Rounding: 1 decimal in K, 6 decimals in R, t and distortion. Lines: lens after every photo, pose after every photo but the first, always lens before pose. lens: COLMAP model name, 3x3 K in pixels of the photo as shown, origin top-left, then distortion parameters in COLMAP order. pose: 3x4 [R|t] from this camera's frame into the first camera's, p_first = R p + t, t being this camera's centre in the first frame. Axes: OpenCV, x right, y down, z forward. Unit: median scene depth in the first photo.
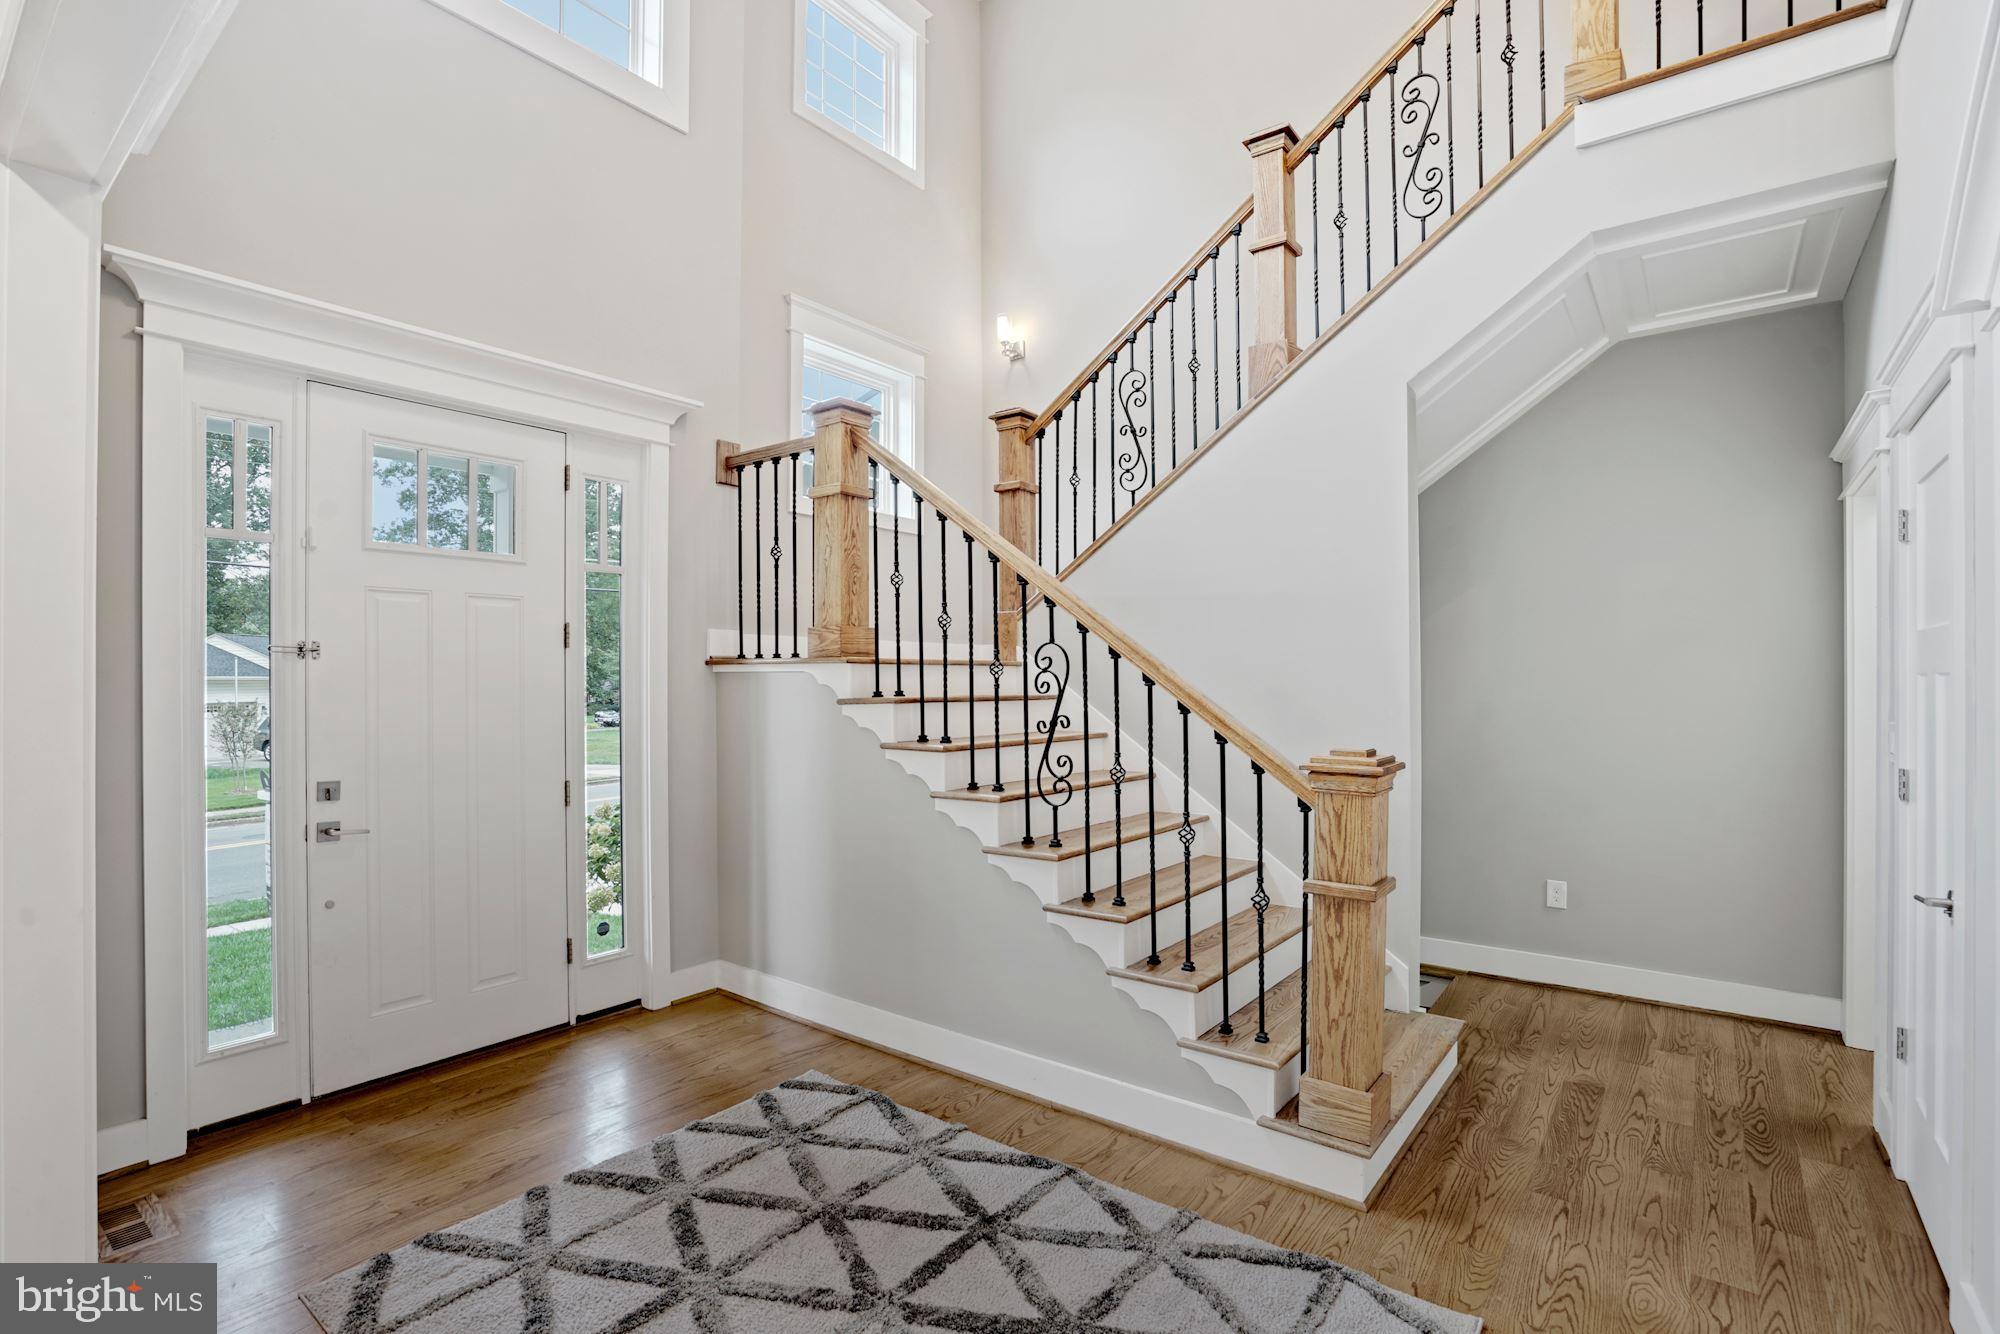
lens RADIAL K [[934.5, 0, 1001.6], [0, 934.5, 676.3], [0, 0, 1]] dist [-0.040165, 0.012777]
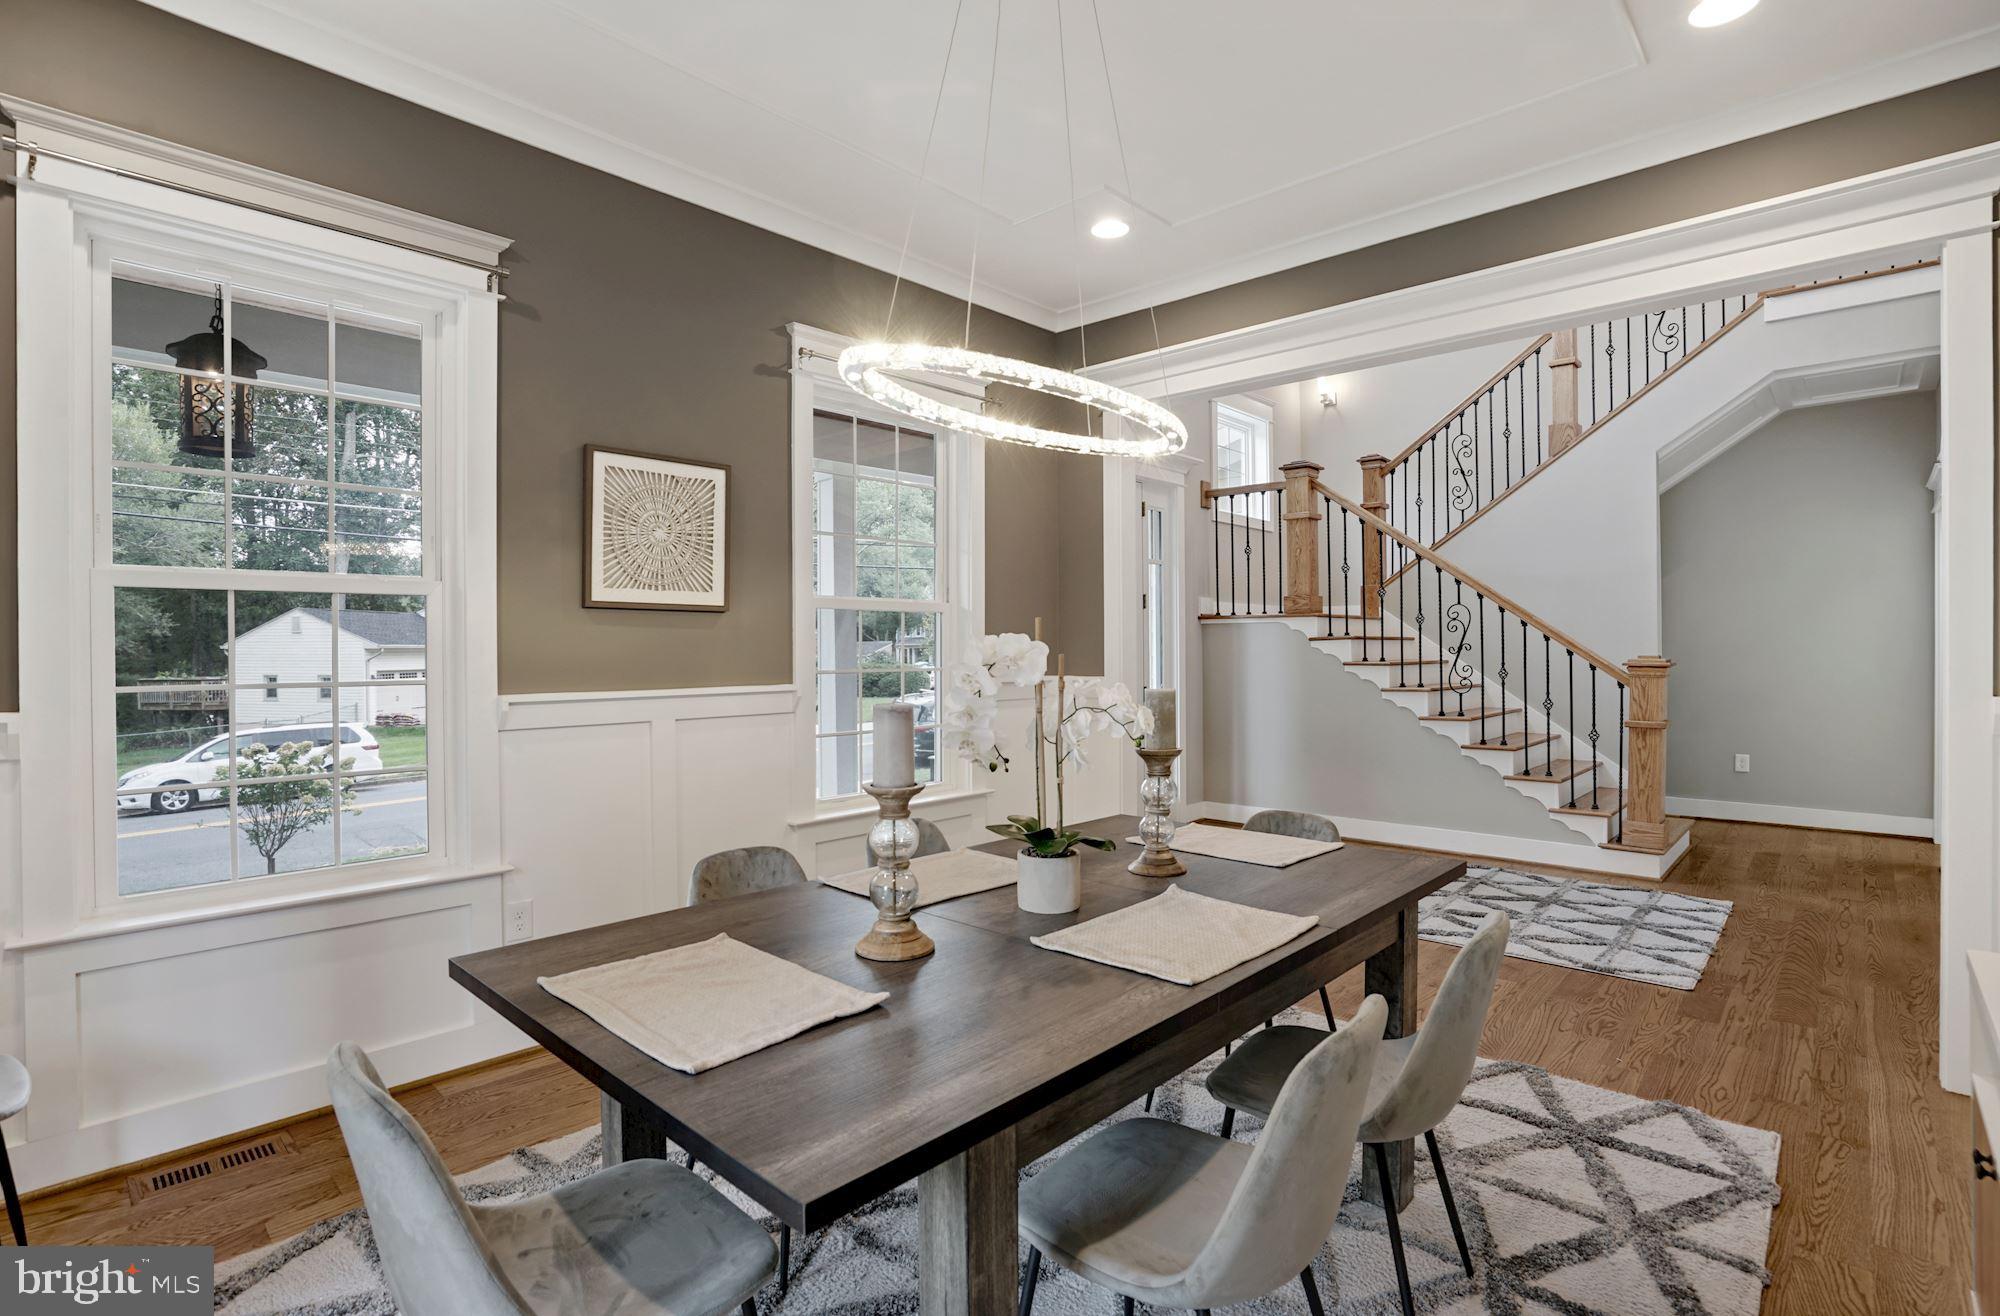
lens RADIAL K [[1008.3, 0, 1001.4], [0, 1008.3, 648.0], [0, 0, 1]] dist [-0.000343, 0.001281]
pose [[0.998472, -0.002335, -0.055216, -0.633265], [0.002419, 0.999996, 0.001444, 0.039044], [0.055213, -0.001575, 0.998473, -0.884120]]
